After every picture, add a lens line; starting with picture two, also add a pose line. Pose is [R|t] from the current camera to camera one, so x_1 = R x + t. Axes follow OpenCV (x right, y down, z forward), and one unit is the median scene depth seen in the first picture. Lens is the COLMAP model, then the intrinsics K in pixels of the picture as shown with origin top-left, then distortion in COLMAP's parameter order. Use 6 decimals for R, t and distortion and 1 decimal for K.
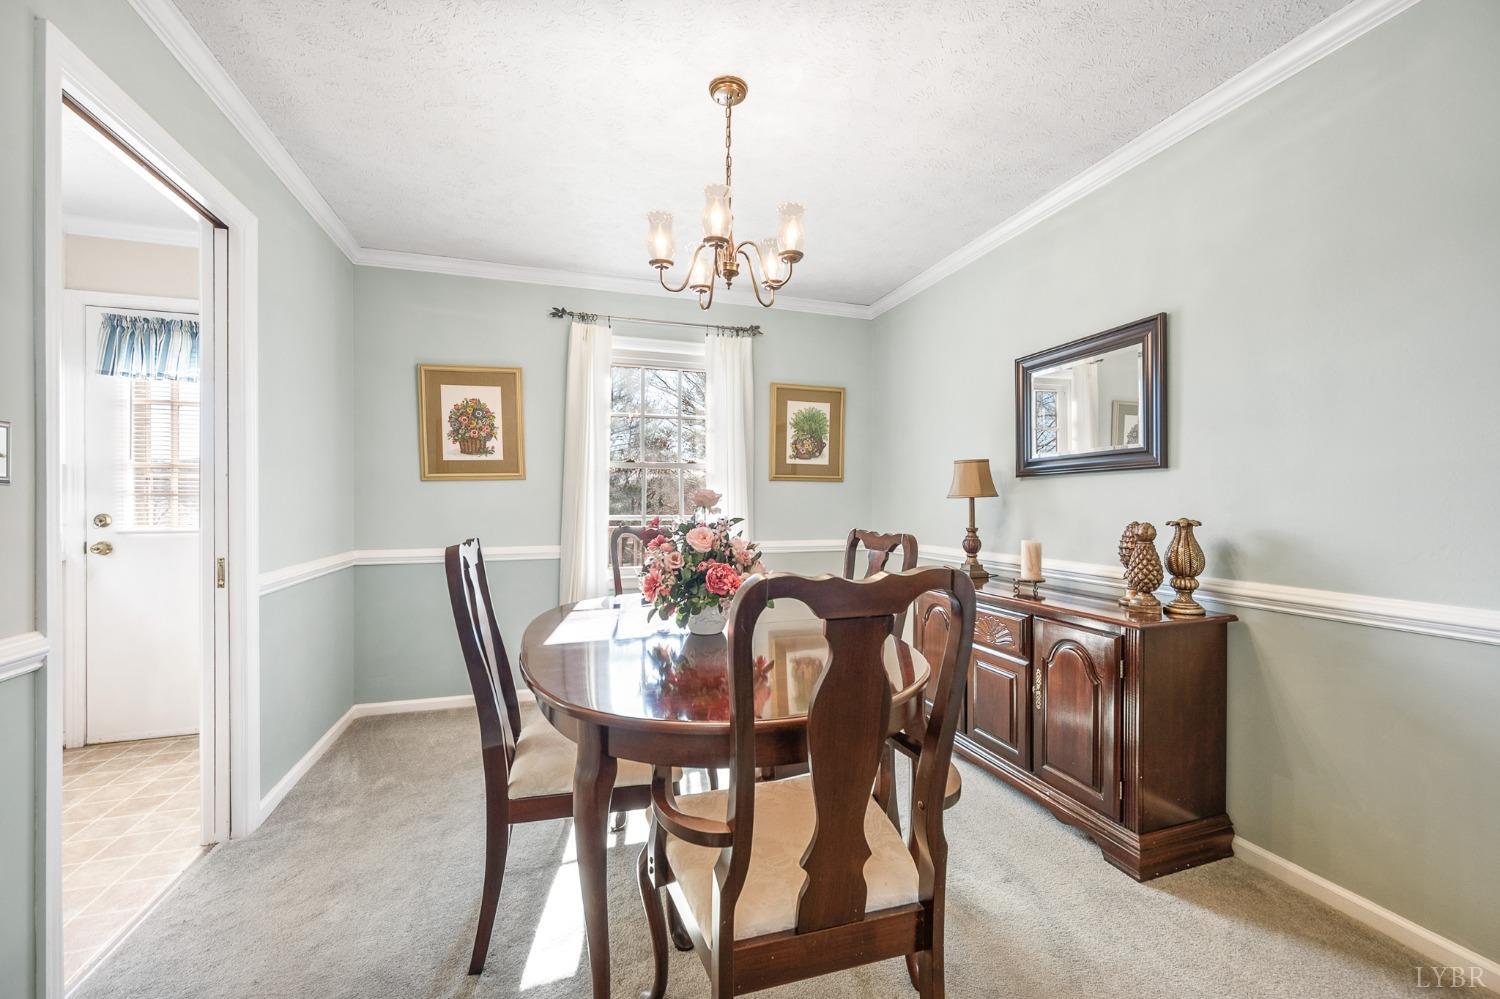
lens RADIAL K [[598.1, 0, 753.6], [0, 598.1, 502.1], [0, 0, 1]] dist [-0.002550, -0.000066]
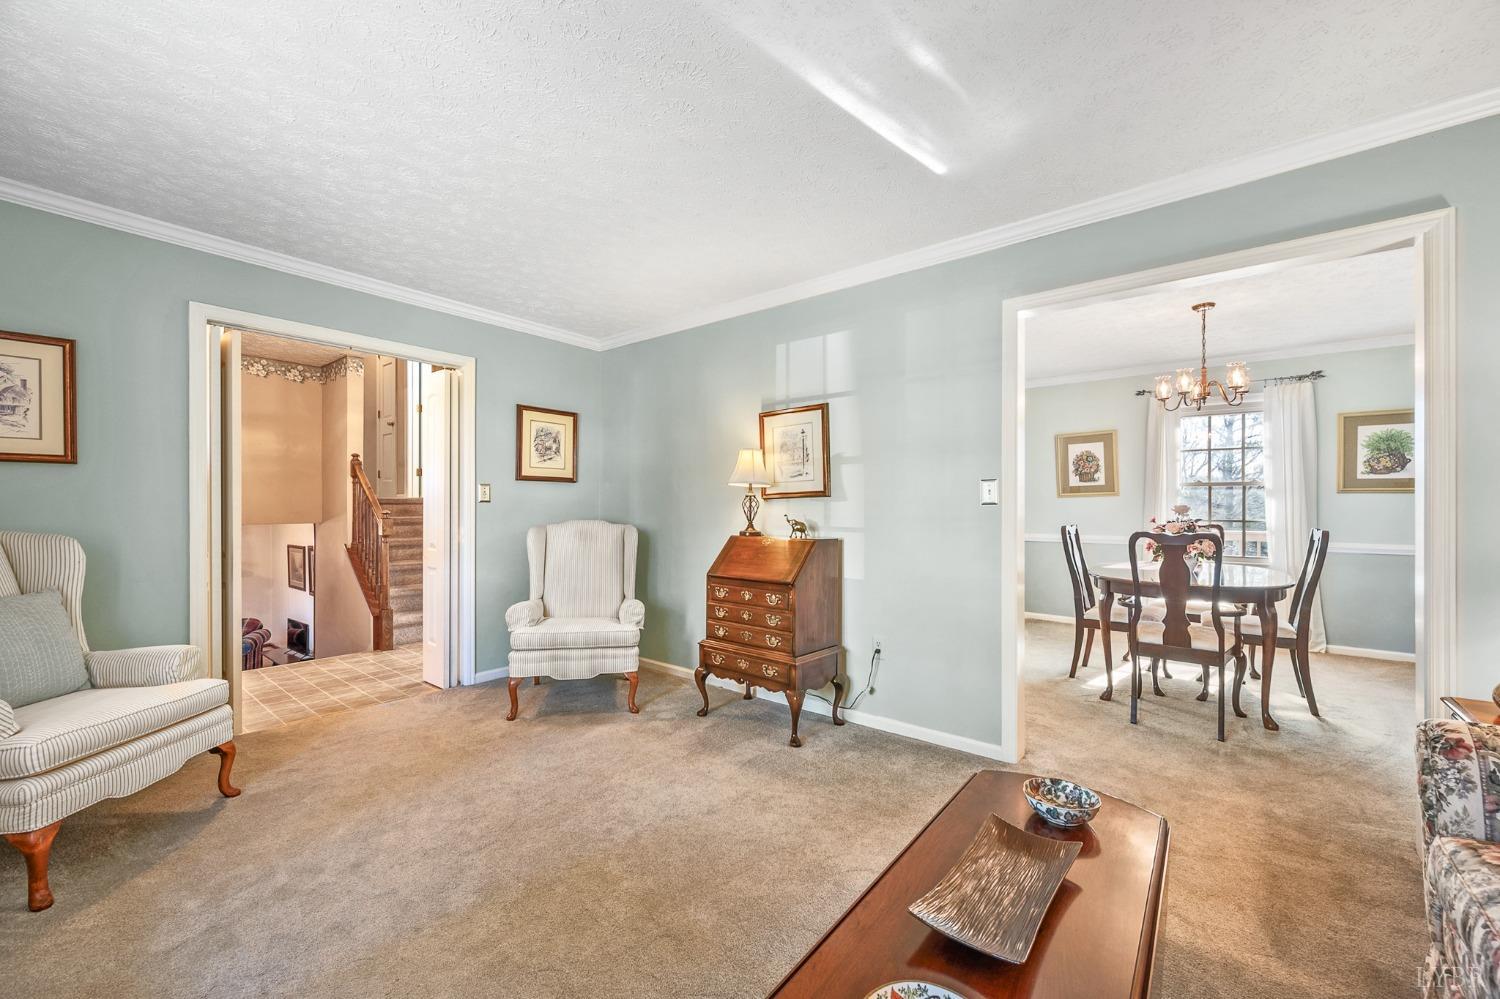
lens RADIAL K [[598.1, 0, 751.0], [0, 598.1, 504.6], [0, 0, 1]] dist [-0.002550, -0.000066]
pose [[0.545102, 0.003793, -0.838361, 0.469427], [-0.005147, 0.999986, 0.001177, -0.009639], [0.838354, 0.003674, 0.545114, -0.791746]]
